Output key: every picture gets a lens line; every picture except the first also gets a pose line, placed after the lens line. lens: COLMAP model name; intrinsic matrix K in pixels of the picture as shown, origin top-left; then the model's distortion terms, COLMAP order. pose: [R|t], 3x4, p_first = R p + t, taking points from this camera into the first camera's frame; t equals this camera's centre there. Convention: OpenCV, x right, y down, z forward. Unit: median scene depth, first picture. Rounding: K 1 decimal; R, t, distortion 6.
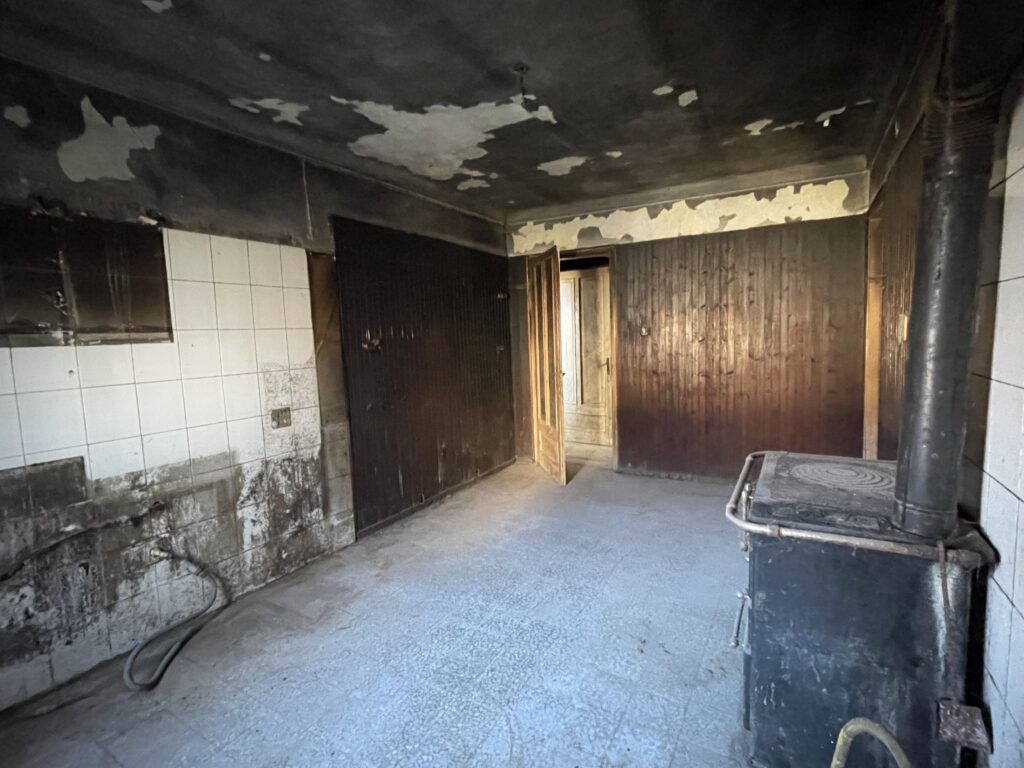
lens RADIAL K [[485.8, 0, 511.8], [0, 485.8, 381.9], [0, 0, 1]] dist [0.002695, -0.000326]
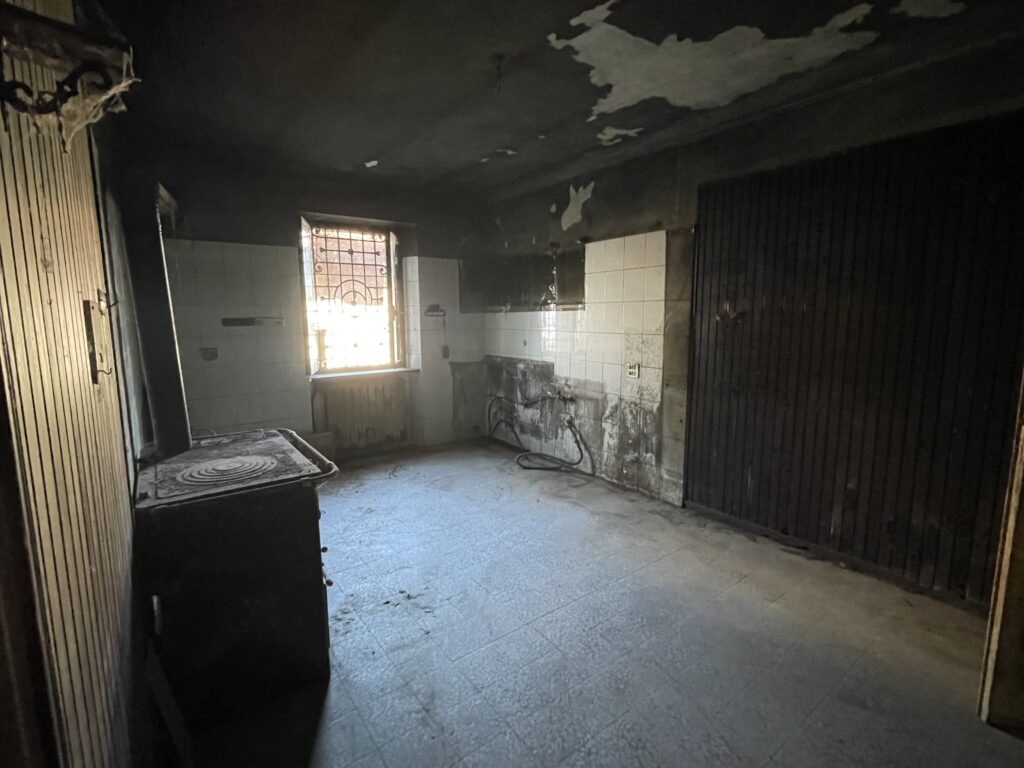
lens RADIAL K [[485.8, 0, 511.0], [0, 485.8, 381.5], [0, 0, 1]] dist [0.002695, -0.000326]
pose [[-0.387785, 0.168870, -0.906149, 0.836093], [-0.065781, 0.975498, 0.209944, -0.148342], [0.919400, 0.141021, -0.367175, 1.177040]]
